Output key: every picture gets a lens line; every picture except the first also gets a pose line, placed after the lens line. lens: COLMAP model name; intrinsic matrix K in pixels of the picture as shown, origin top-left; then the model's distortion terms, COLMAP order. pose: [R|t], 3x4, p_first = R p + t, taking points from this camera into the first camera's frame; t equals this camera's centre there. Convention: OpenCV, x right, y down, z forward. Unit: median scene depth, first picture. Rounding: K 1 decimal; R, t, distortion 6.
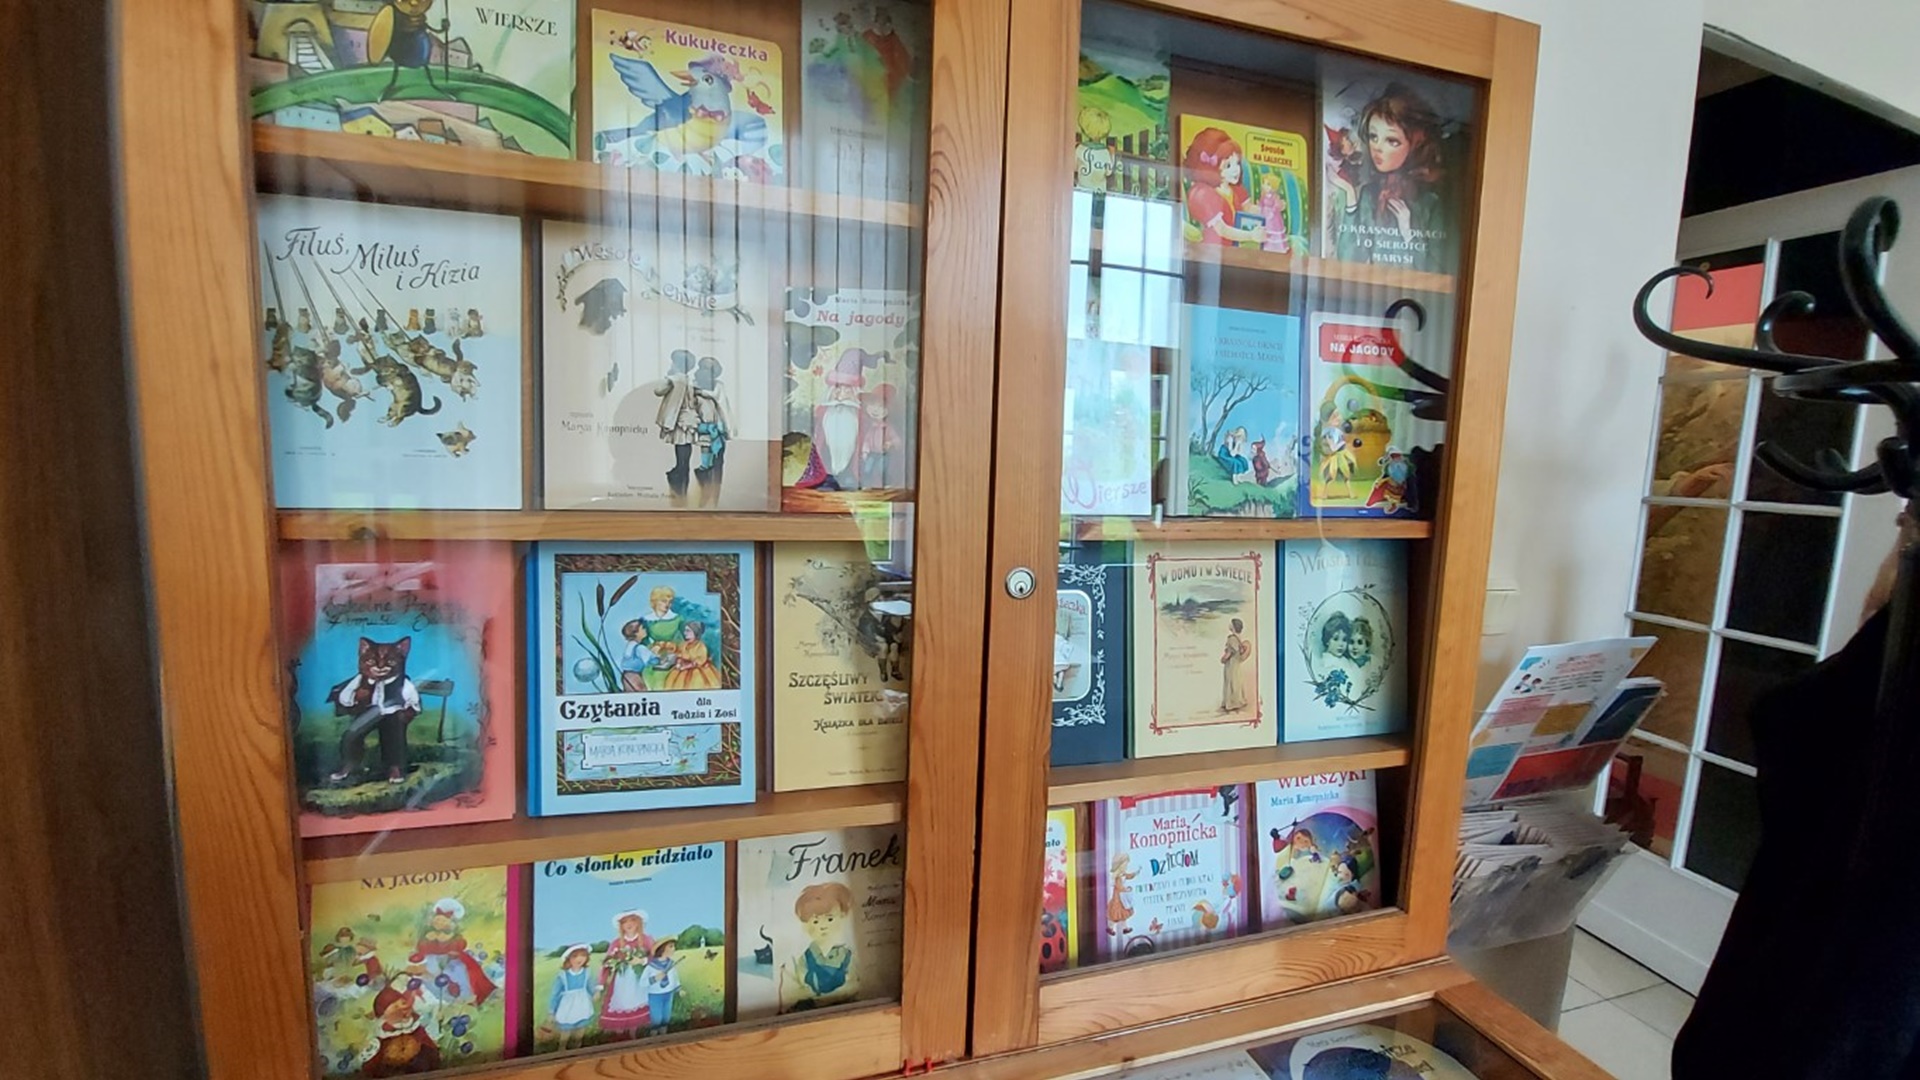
lens RADIAL K [[764.3, 0, 967.7], [0, 764.3, 547.6], [0, 0, 1]] dist [-0.001556, -0.009756]
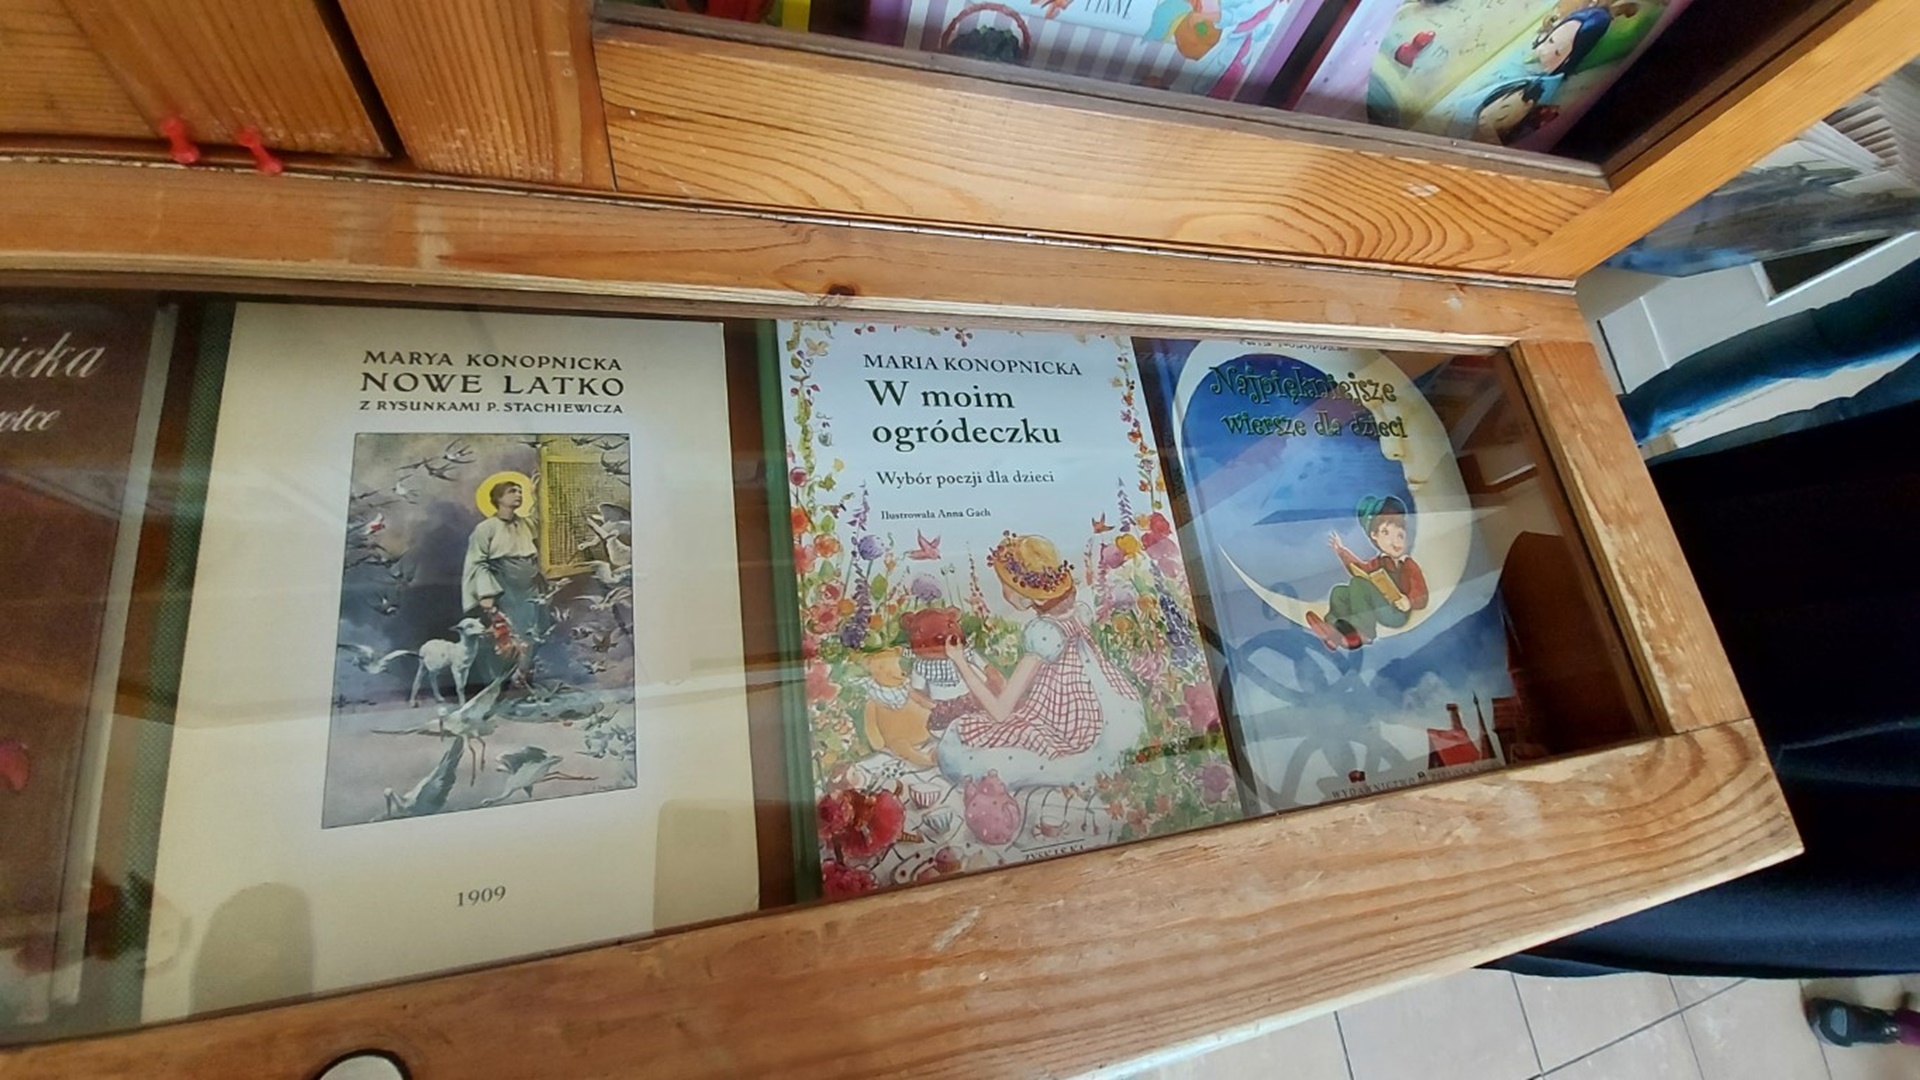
lens RADIAL K [[764.3, 0, 967.7], [0, 764.3, 547.6], [0, 0, 1]] dist [-0.001556, -0.009756]
pose [[0.954477, 0.219476, 0.202002, 0.183857], [-0.281106, 0.435337, 0.855255, 0.300030], [0.099770, -0.873105, 0.477215, 0.572123]]
